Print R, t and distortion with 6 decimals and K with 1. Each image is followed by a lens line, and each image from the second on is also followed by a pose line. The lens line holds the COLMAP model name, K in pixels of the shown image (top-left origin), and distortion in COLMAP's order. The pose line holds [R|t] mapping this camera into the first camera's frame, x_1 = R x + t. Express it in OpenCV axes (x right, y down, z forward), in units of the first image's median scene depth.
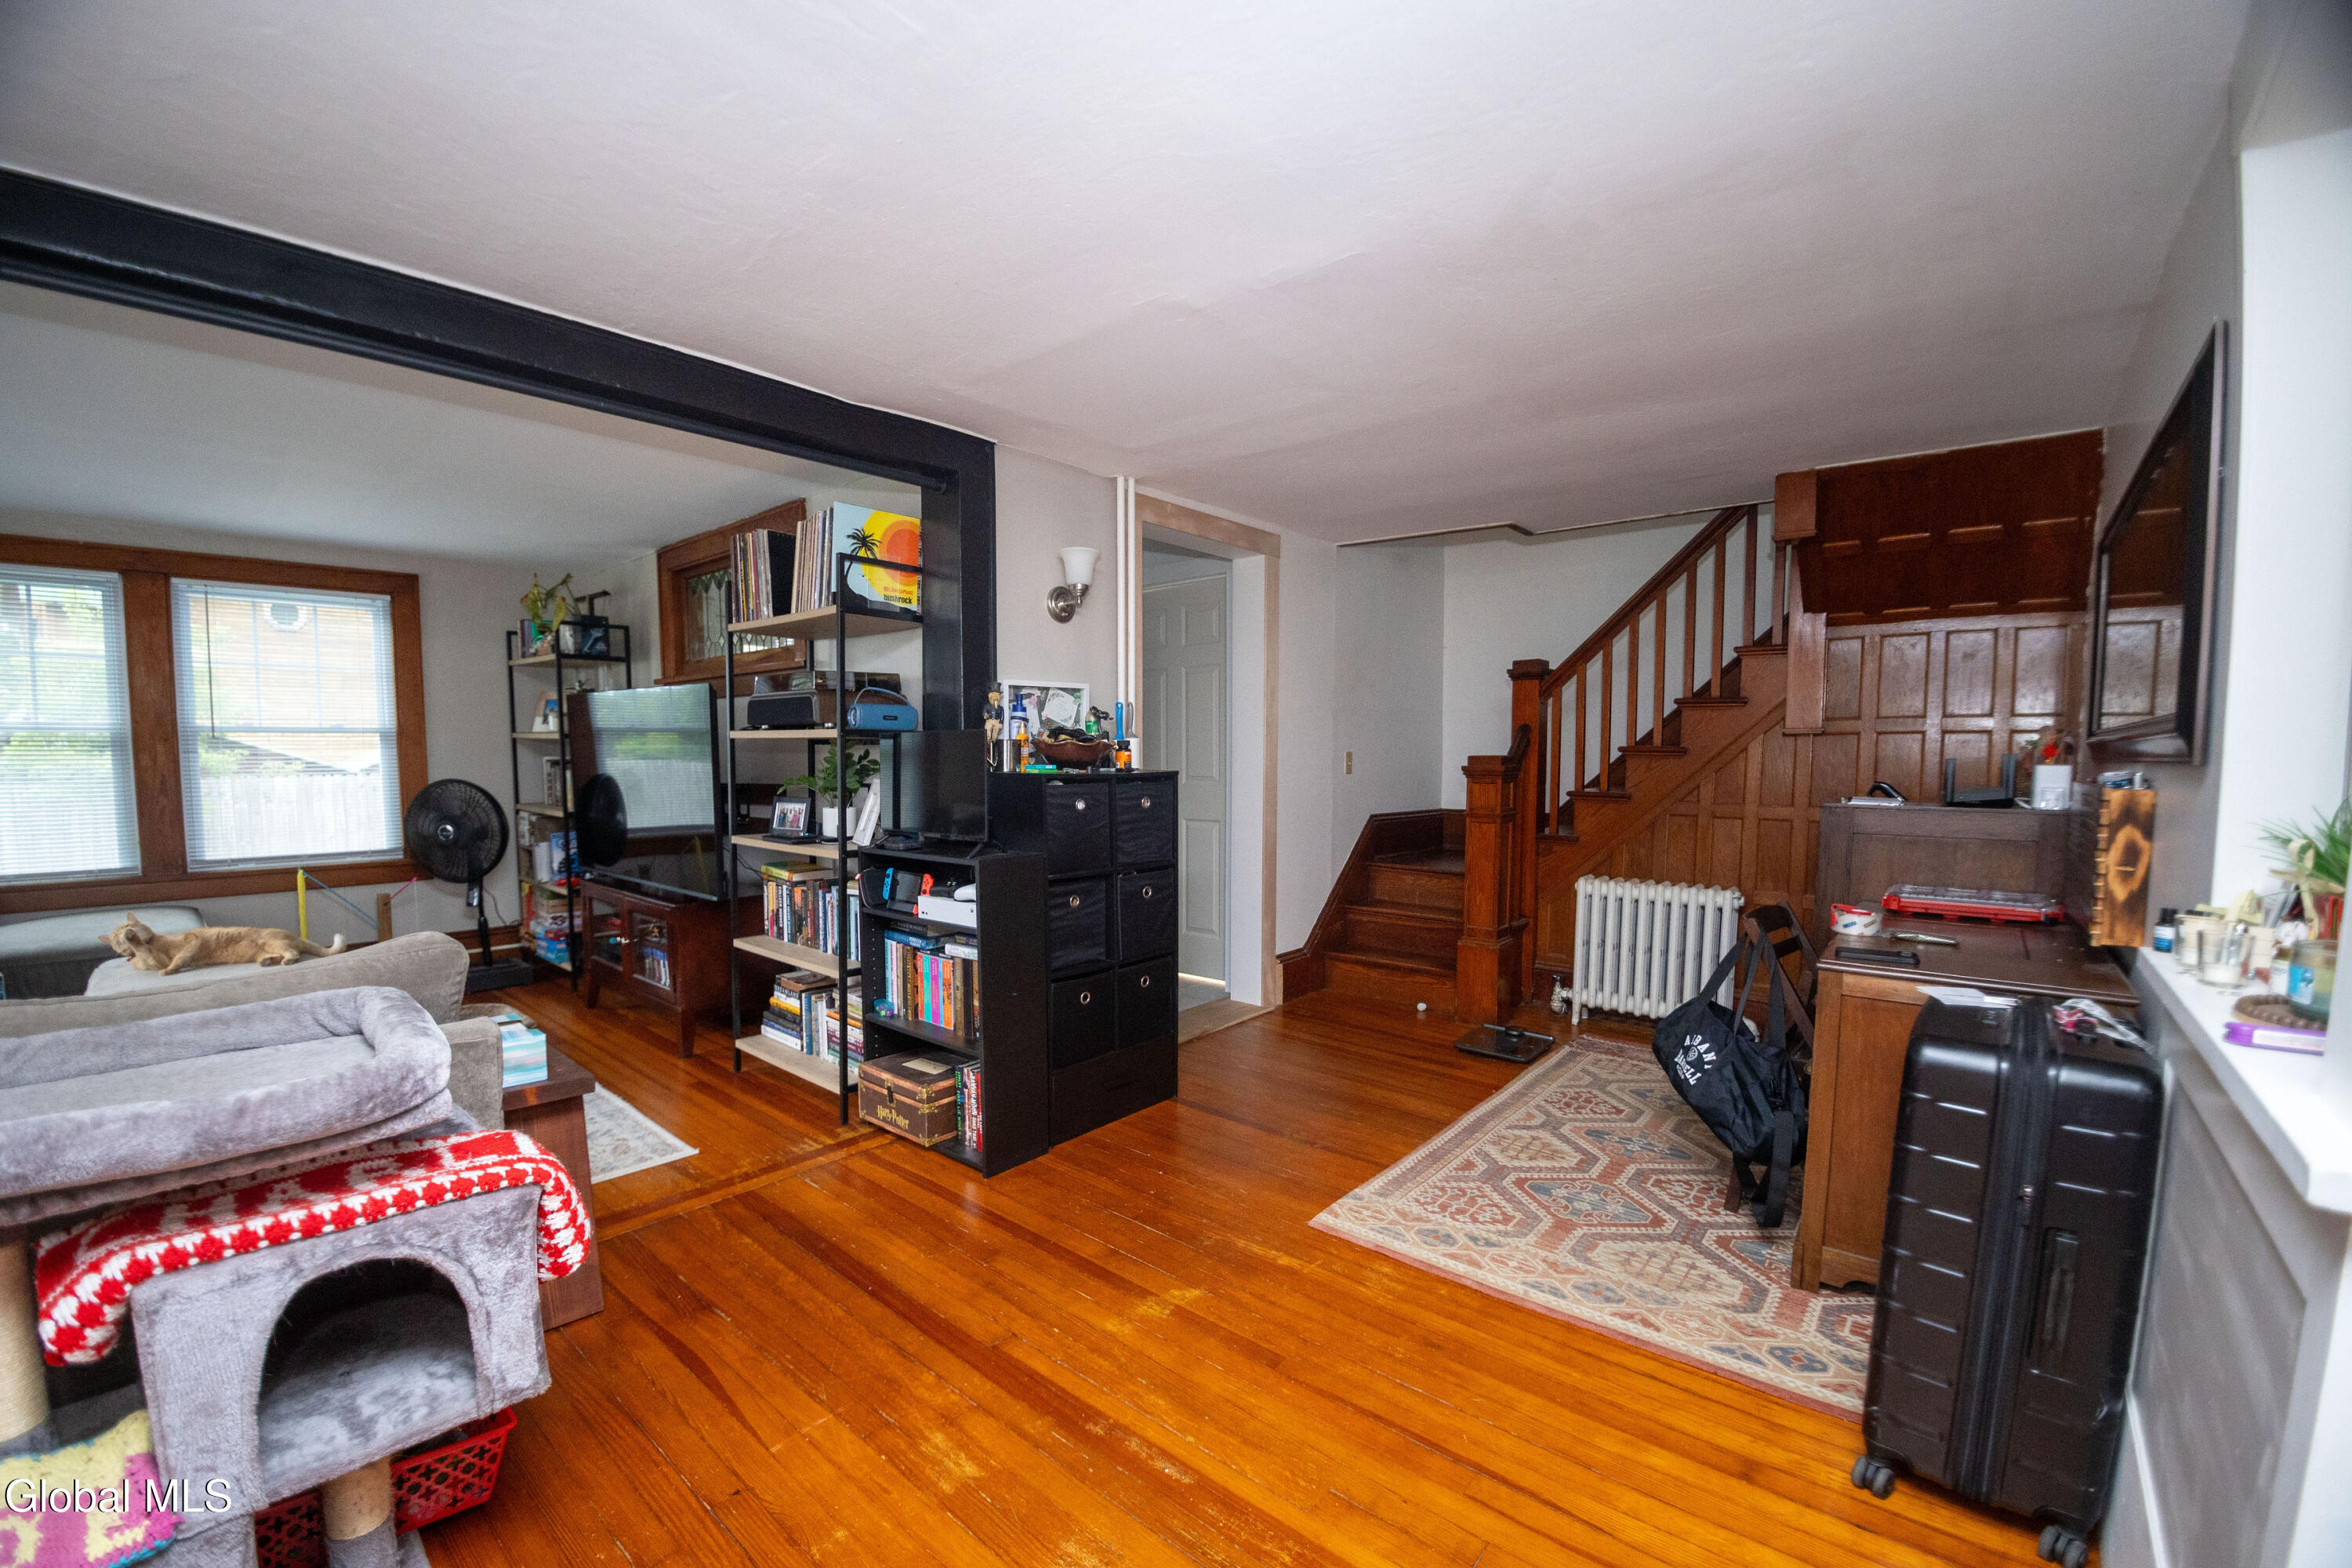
lens RADIAL K [[962.6, 0, 1176.0], [0, 962.6, 784.0], [0, 0, 1]] dist [-0.032526, 0.000143]
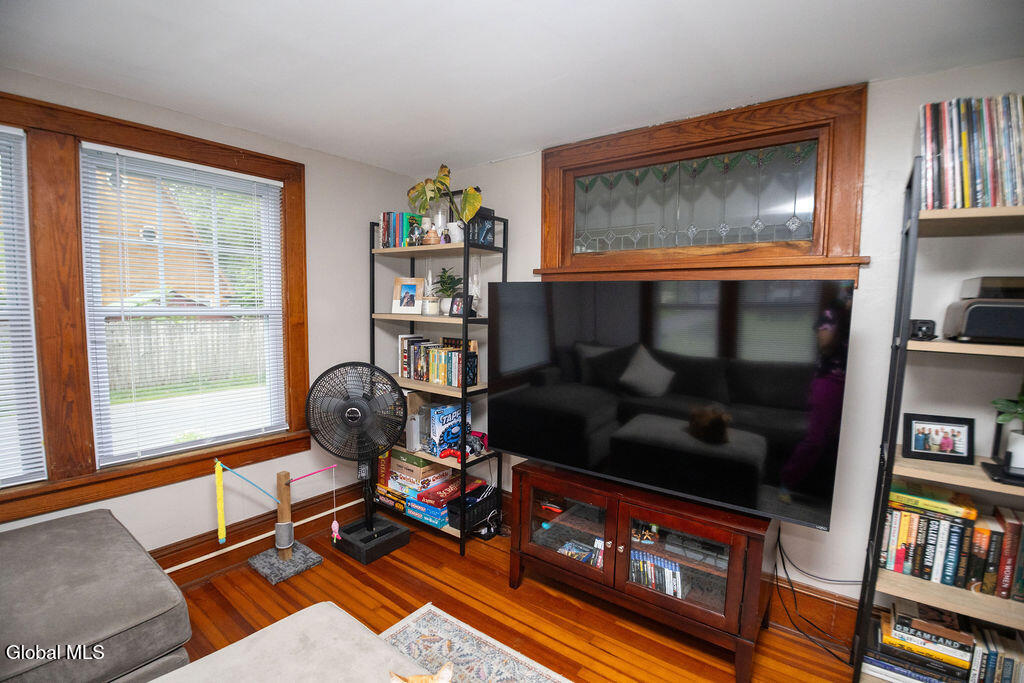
lens RADIAL K [[471.1, 0, 525.3], [0, 471.1, 337.4], [0, 0, 1]] dist [-0.037254, -0.000699]
pose [[0.996955, 0.009743, 0.077368, -0.601174], [-0.011431, 0.999705, 0.021409, -0.043190], [-0.077136, -0.022228, 0.996773, 0.462035]]
